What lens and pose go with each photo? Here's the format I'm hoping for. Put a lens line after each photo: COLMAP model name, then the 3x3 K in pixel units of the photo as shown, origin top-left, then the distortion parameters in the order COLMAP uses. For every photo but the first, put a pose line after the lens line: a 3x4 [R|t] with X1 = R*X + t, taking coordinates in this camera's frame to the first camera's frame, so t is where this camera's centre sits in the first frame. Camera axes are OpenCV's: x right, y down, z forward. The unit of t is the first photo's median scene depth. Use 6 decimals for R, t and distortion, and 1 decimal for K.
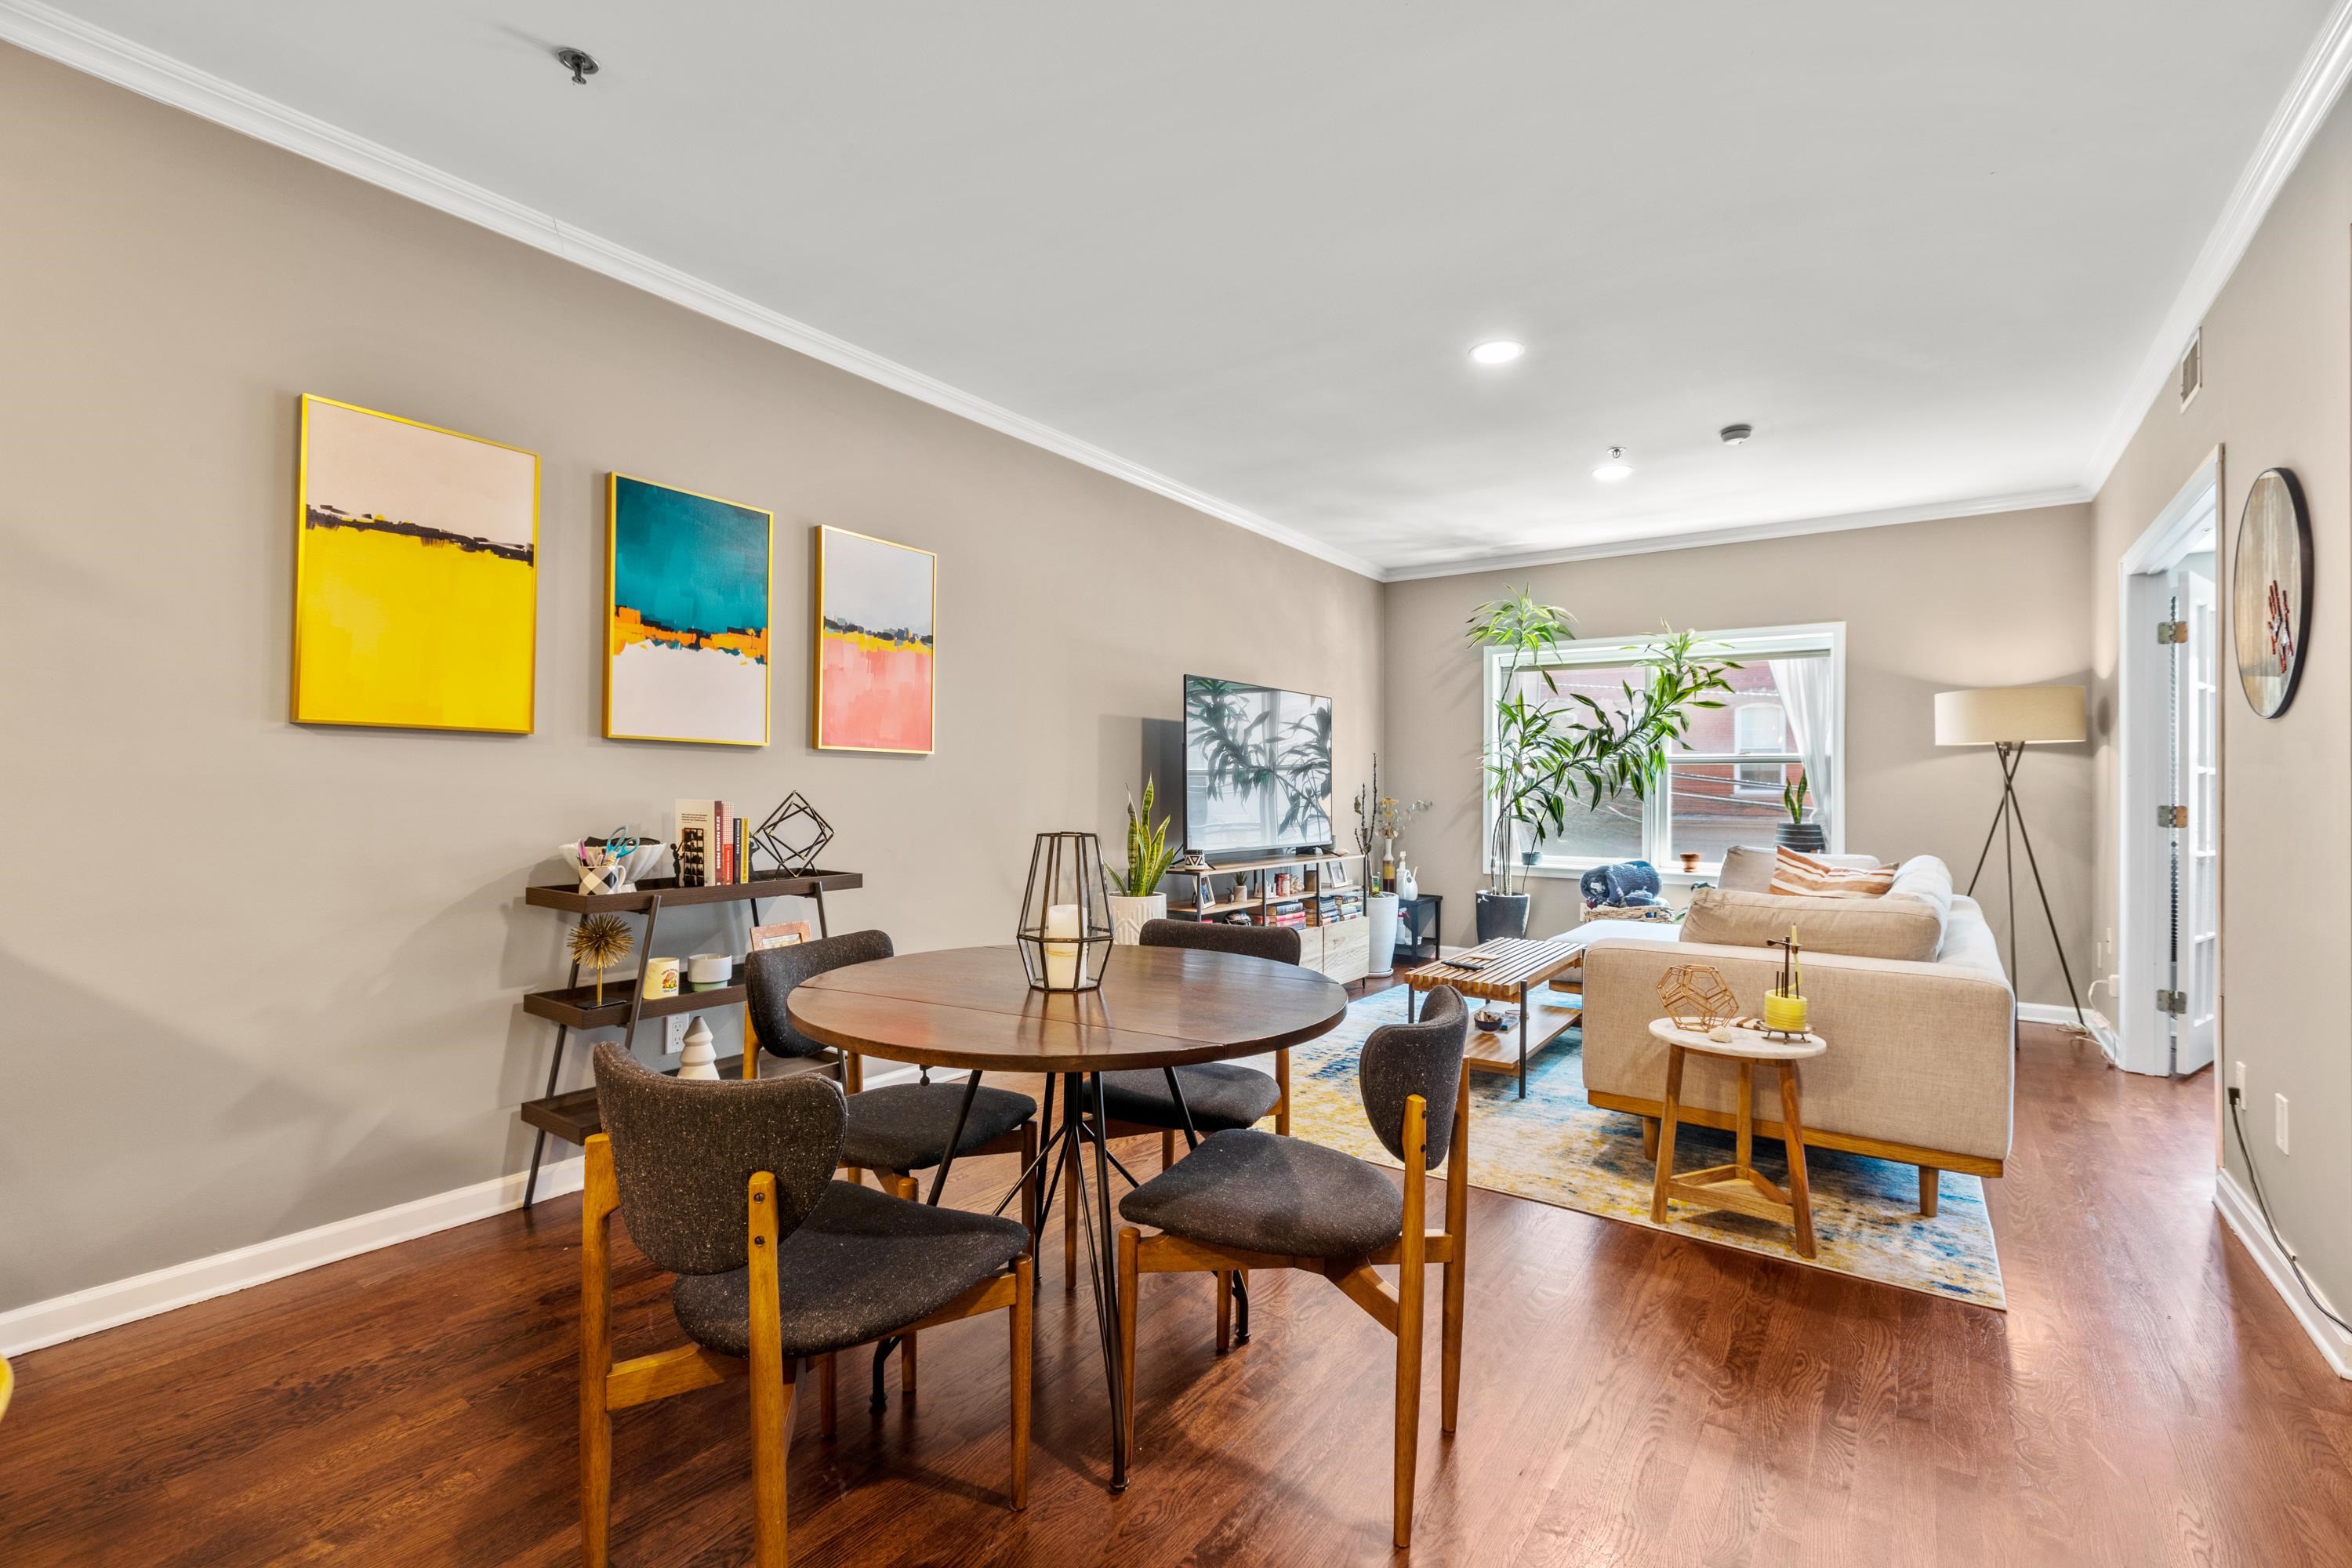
lens RADIAL K [[1043.3, 0, 1169.6], [0, 1043.3, 782.5], [0, 0, 1]] dist [0.000917, 0.000002]
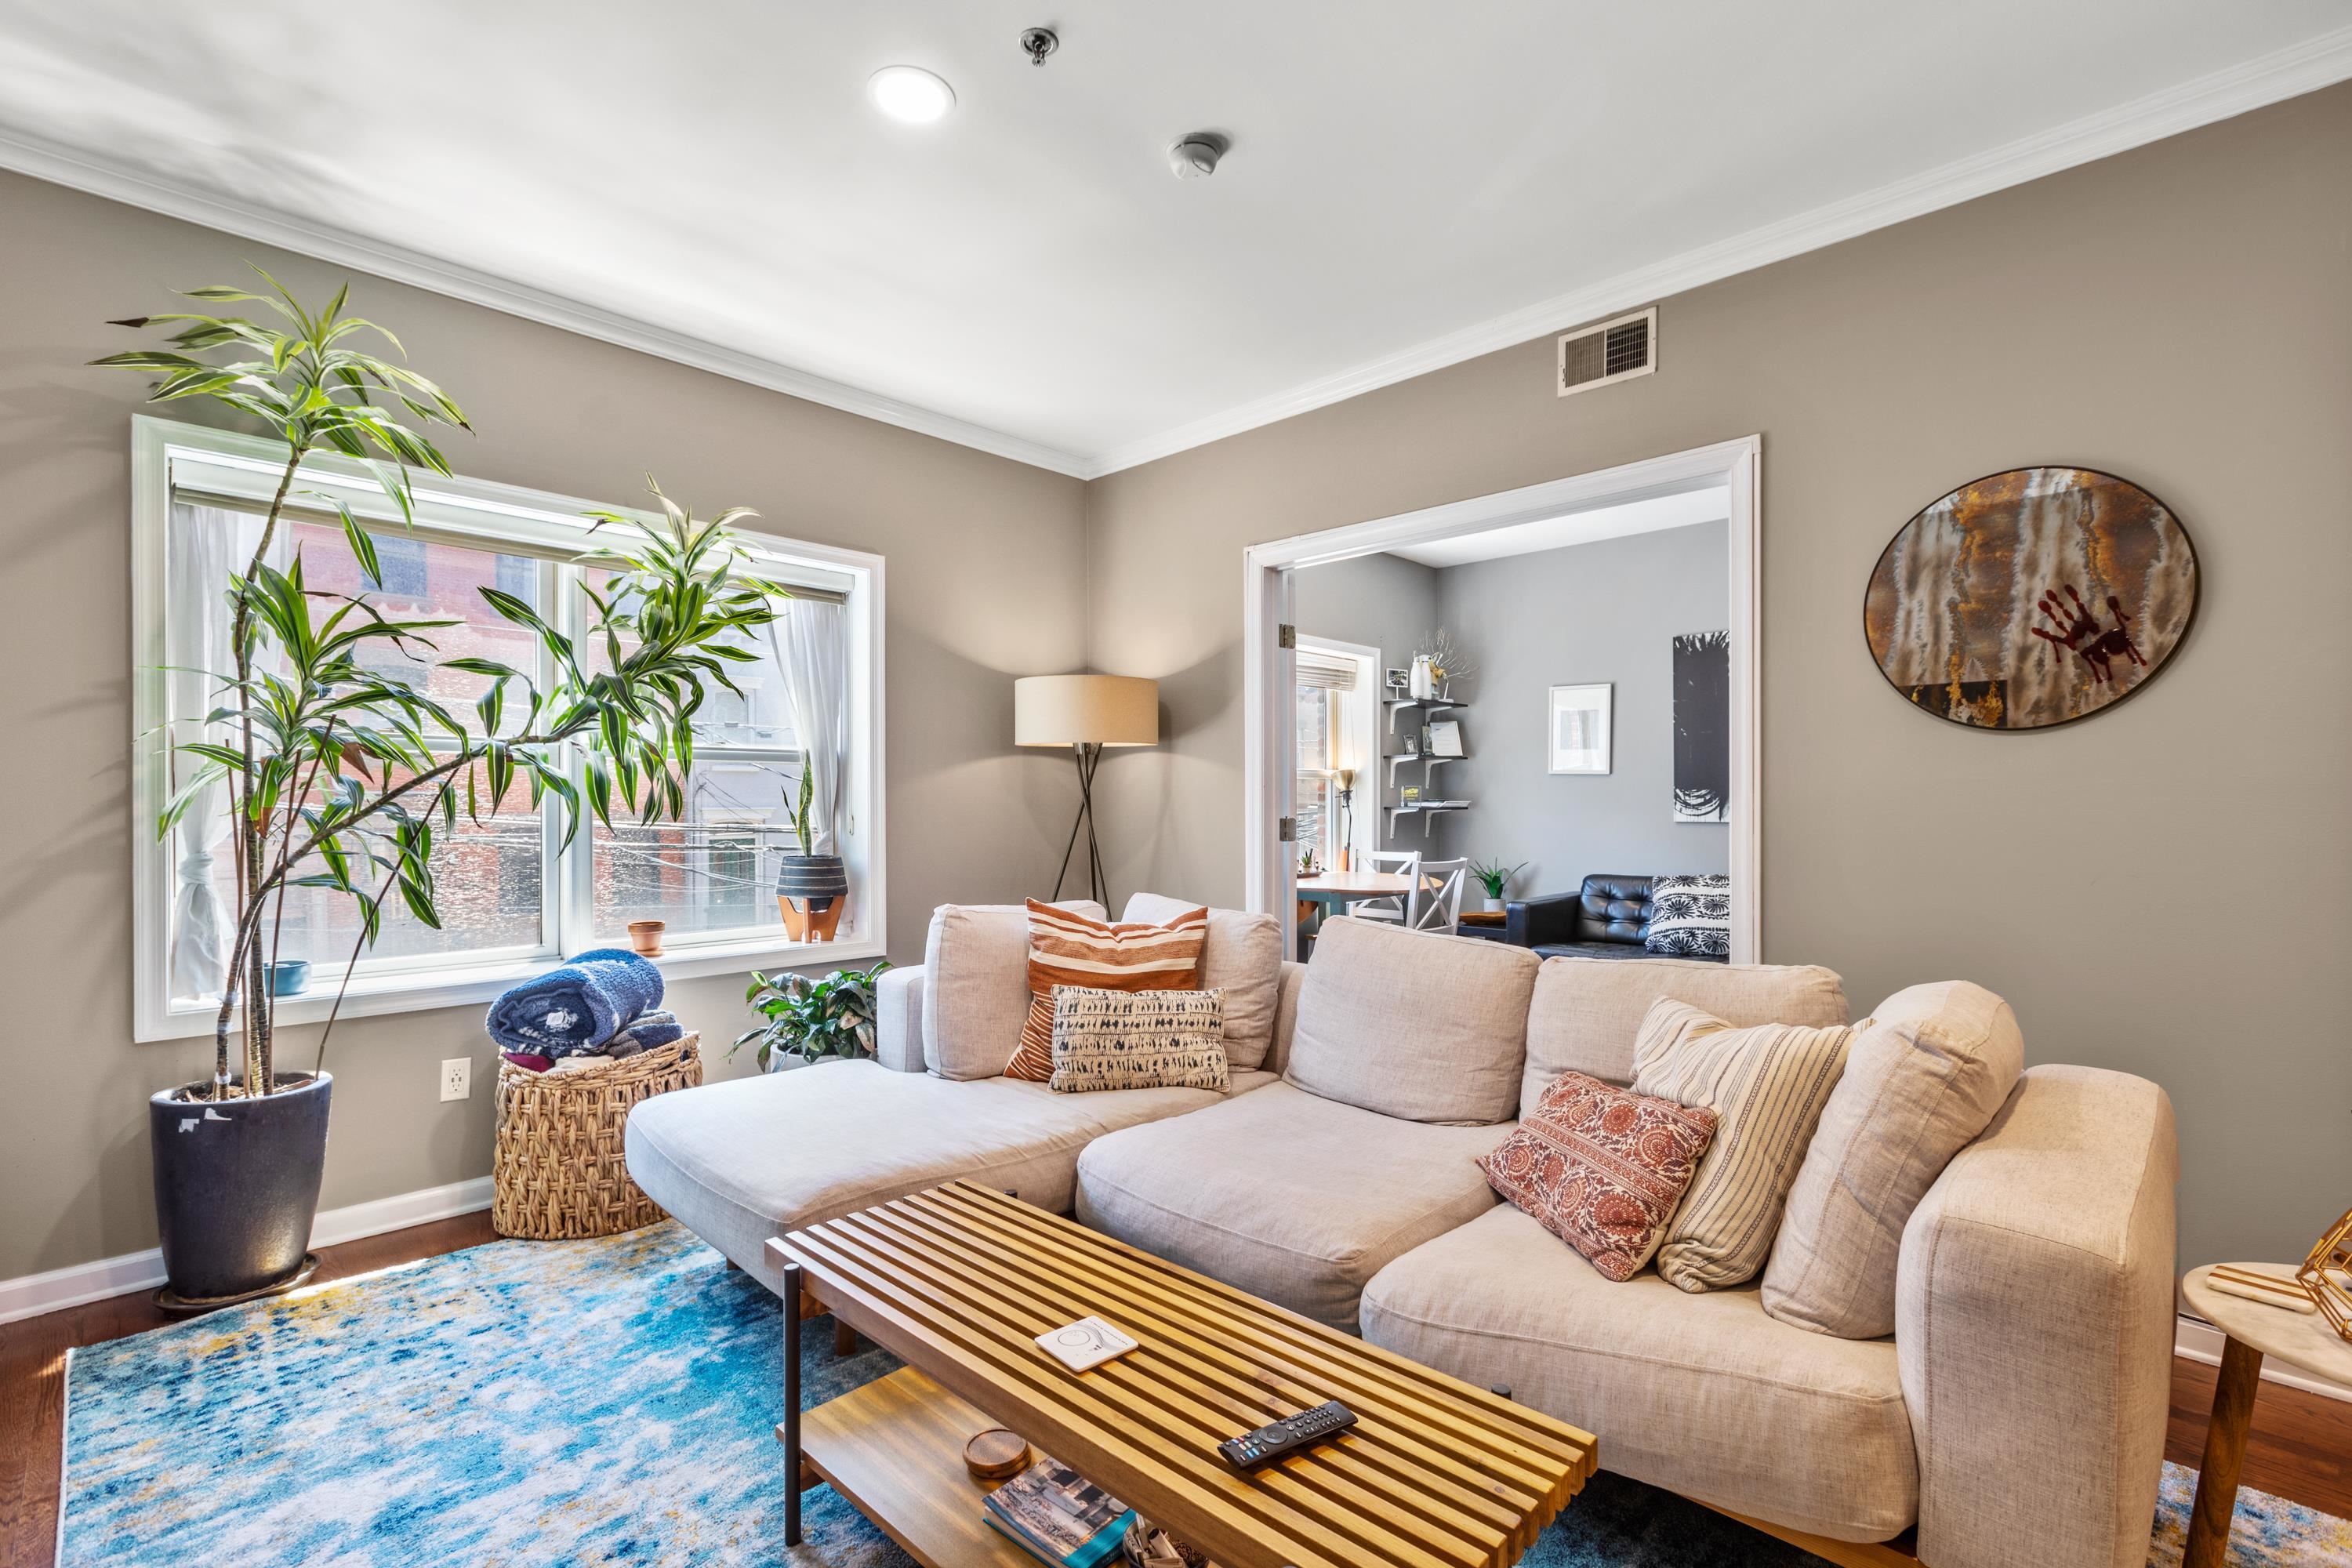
lens RADIAL K [[1058.3, 0, 1167.3], [0, 1058.3, 803.6], [0, 0, 1]] dist [0.002821, 0.000347]
pose [[0.156769, -0.008858, 0.987596, -0.007842], [-0.004353, 0.999944, 0.009660, -0.000719], [-0.987626, -0.005813, 0.156722, 0.689571]]
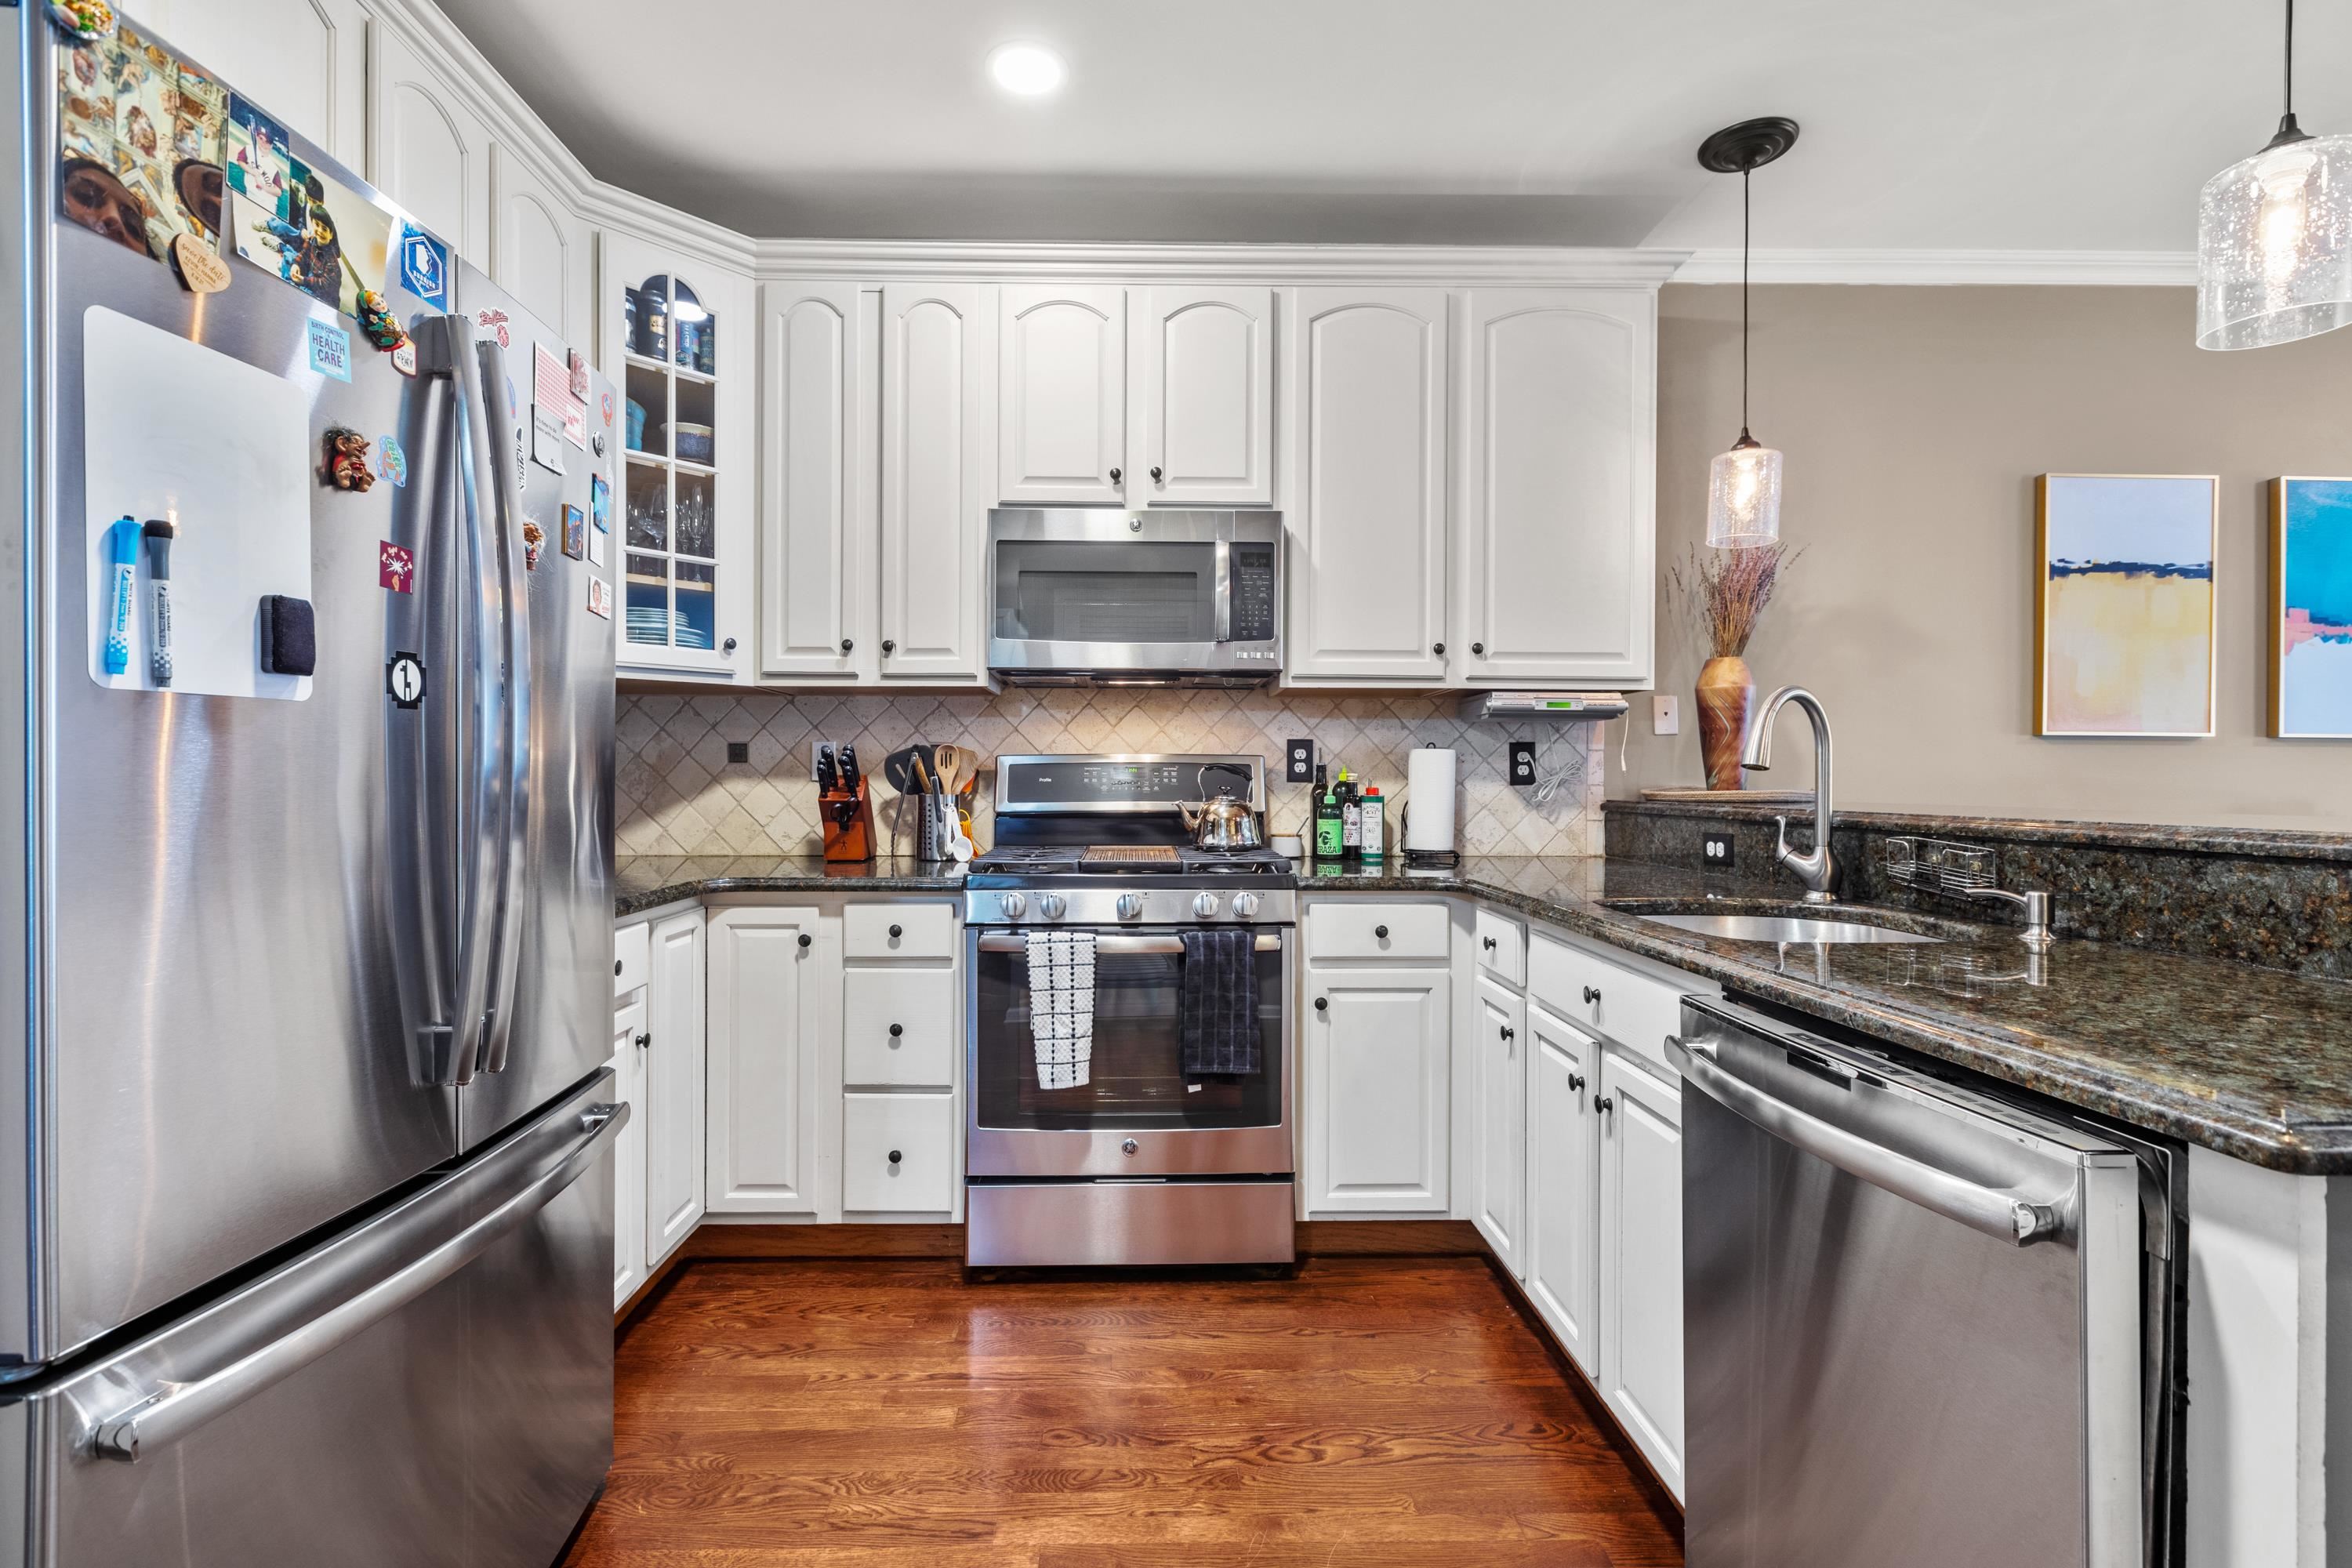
lens RADIAL K [[1060.4, 0, 1150.2], [0, 1060.4, 784.4], [0, 0, 1]] dist [-0.002270, 0.000214]
pose [[0.598577, -0.003765, -0.801057, -0.186143], [0.006289, 0.999980, -0.000001, -0.001444], [0.801041, -0.005037, 0.598589, -0.260690]]
